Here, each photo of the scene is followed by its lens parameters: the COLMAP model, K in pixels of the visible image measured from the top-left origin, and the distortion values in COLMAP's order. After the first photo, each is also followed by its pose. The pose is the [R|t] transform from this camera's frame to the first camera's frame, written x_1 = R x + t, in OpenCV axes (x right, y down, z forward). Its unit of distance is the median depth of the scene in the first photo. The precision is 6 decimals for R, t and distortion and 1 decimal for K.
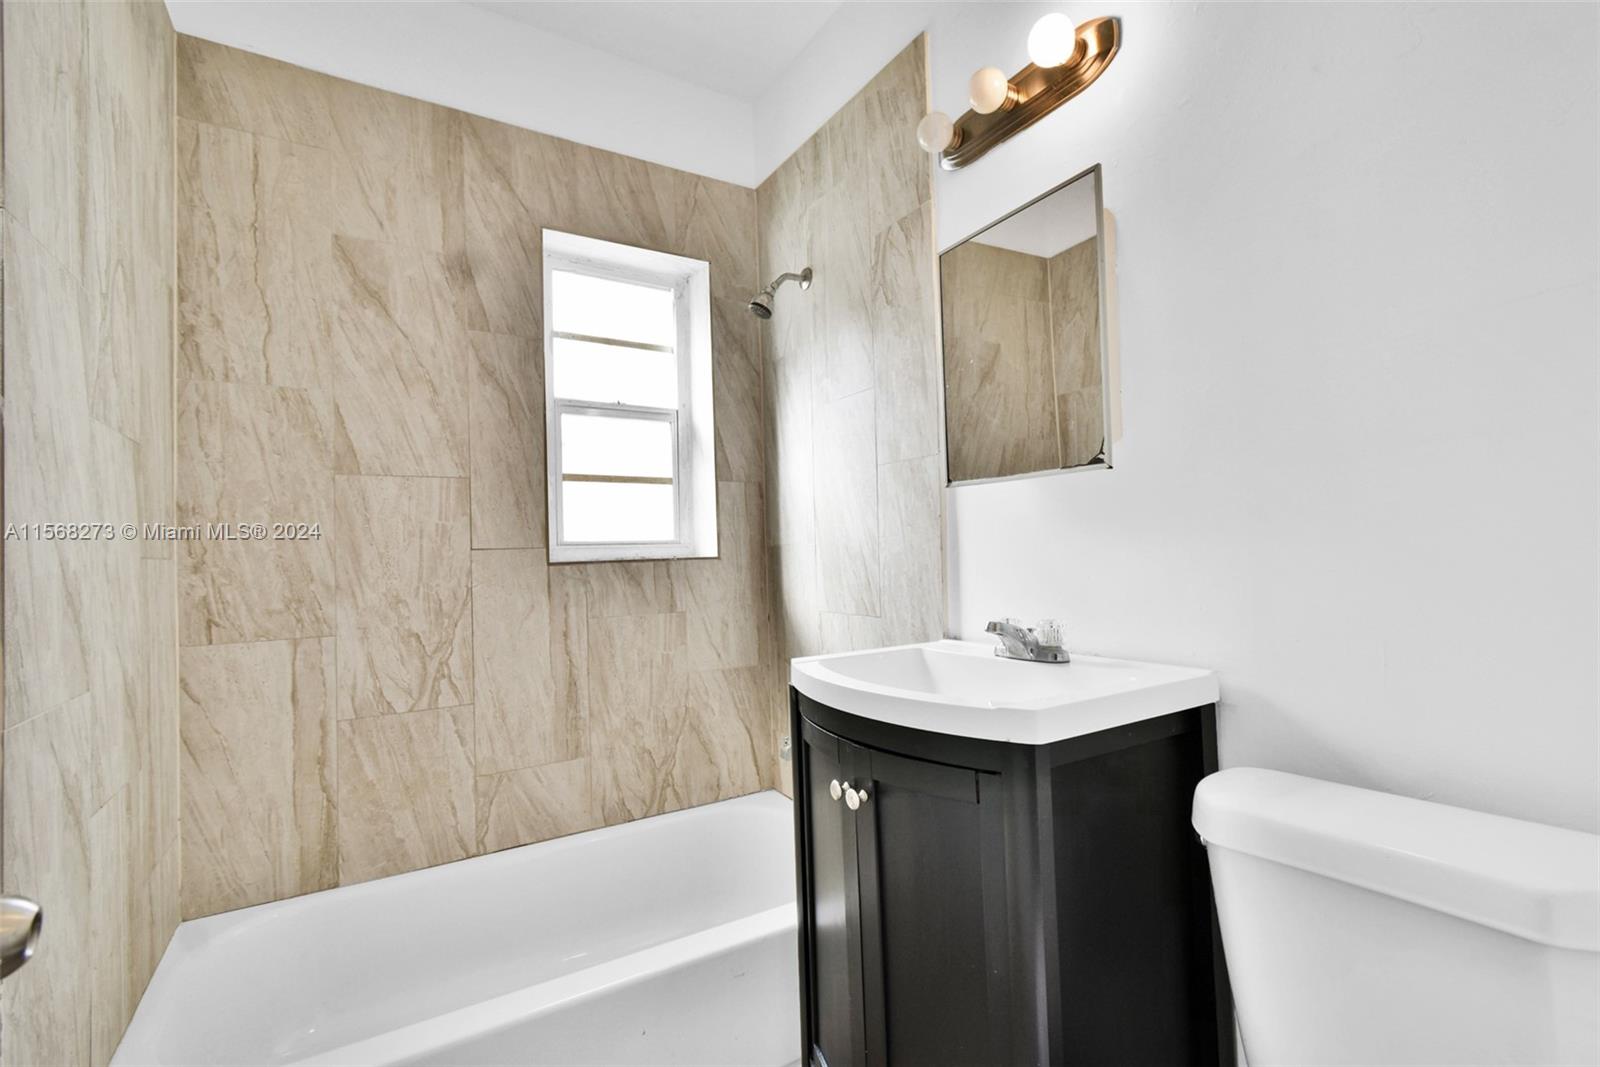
lens RADIAL K [[710.2, 0, 795.5], [0, 710.2, 535.5], [0, 0, 1]] dist [0.004593, -0.002446]
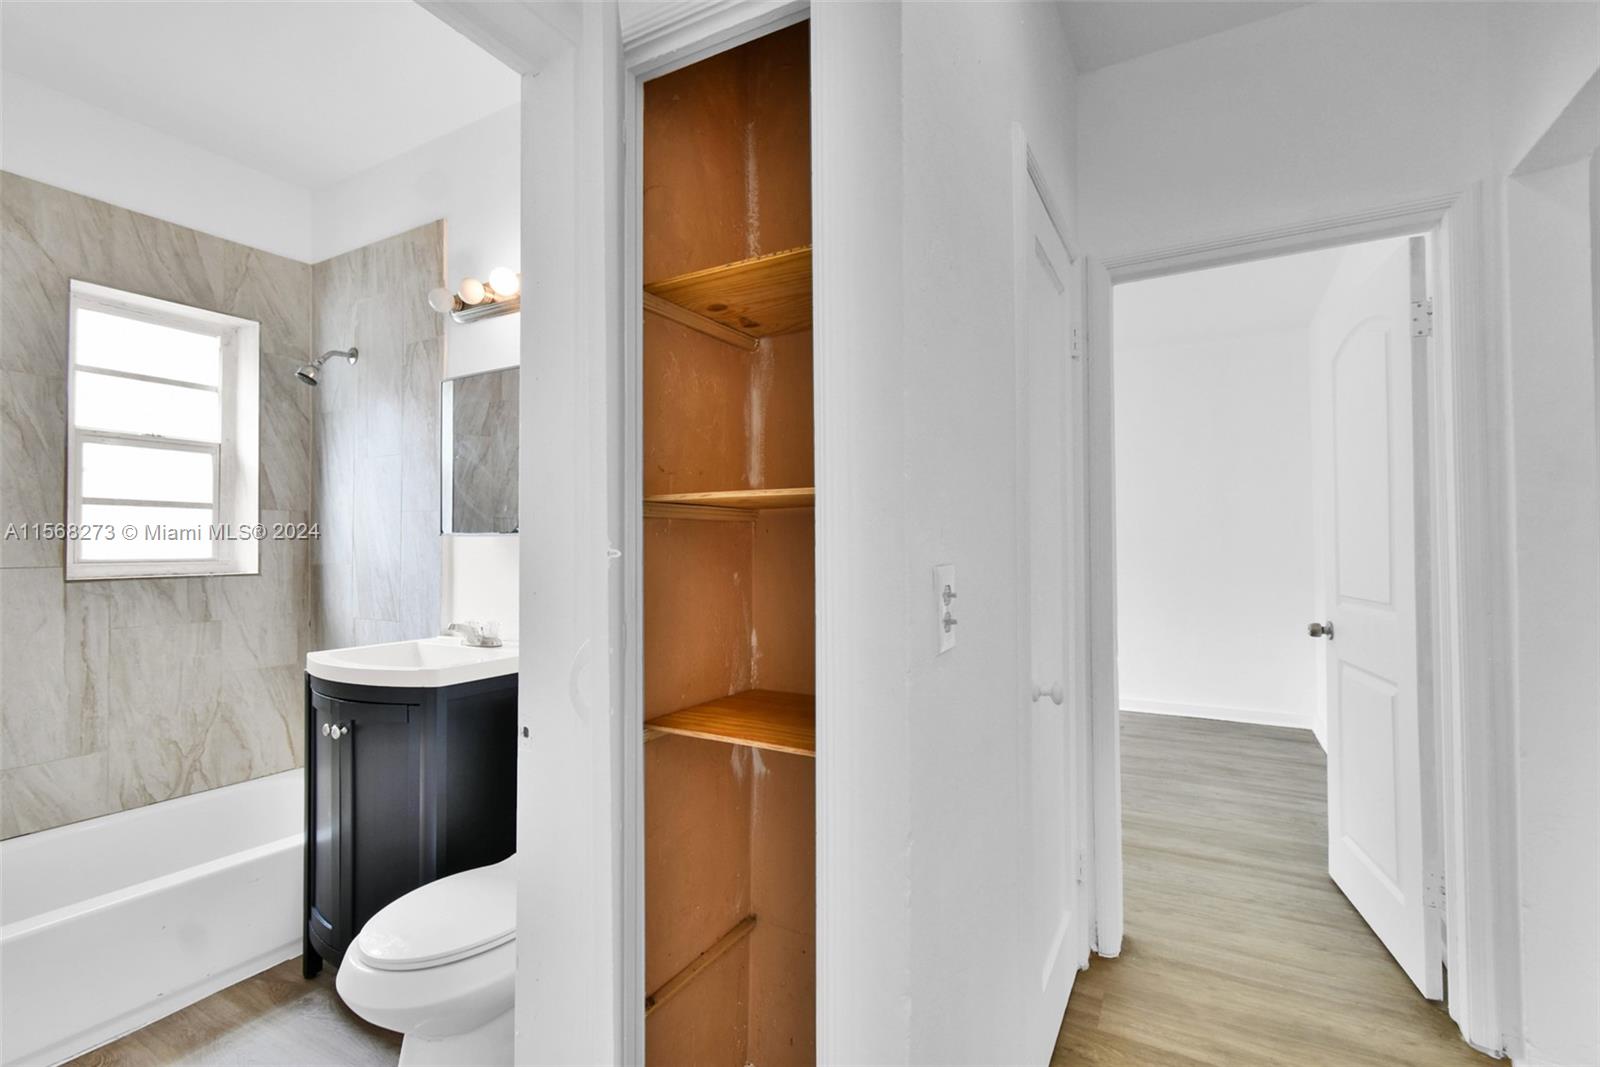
lens RADIAL K [[710.2, 0, 804.5], [0, 710.2, 535.4], [0, 0, 1]] dist [0.004593, -0.002446]
pose [[0.869700, 0.034913, 0.492344, 0.106143], [-0.036409, 0.999316, -0.006550, -0.064758], [-0.492236, -0.012229, 0.870376, -0.527452]]
